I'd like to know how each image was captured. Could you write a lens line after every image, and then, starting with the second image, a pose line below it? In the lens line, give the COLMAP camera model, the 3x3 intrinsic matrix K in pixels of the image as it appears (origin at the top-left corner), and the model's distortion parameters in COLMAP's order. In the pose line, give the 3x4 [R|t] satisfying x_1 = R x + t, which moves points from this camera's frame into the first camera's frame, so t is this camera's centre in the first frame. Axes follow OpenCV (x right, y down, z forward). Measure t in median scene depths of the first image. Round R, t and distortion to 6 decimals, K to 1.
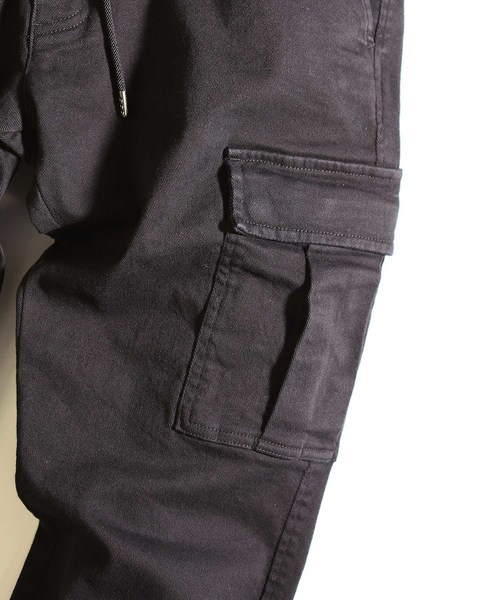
lens RADIAL K [[1344.1, 0, 250.0], [0, 1344.1, 300.0], [0, 0, 1]] dist [-0.125811, -0.090019]
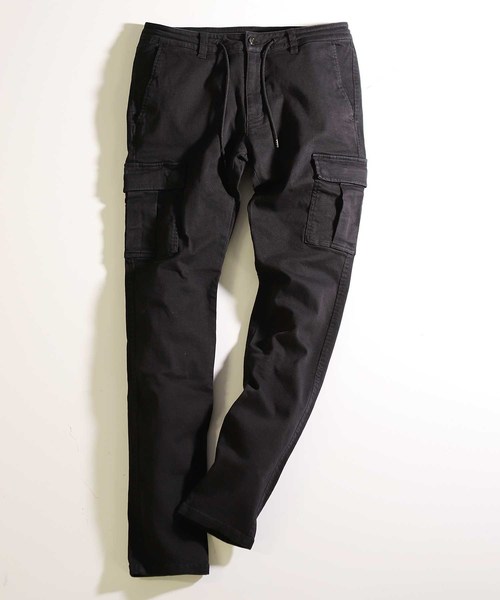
lens RADIAL K [[1344.1, 0, 250.0], [0, 1344.1, 300.0], [0, 0, 1]] dist [-0.125811, -0.090019]
pose [[0.994749, -0.085812, 0.055772, -0.366045], [0.092275, 0.987719, -0.126085, 0.606733], [-0.044267, 0.130569, 0.990450, -2.065097]]
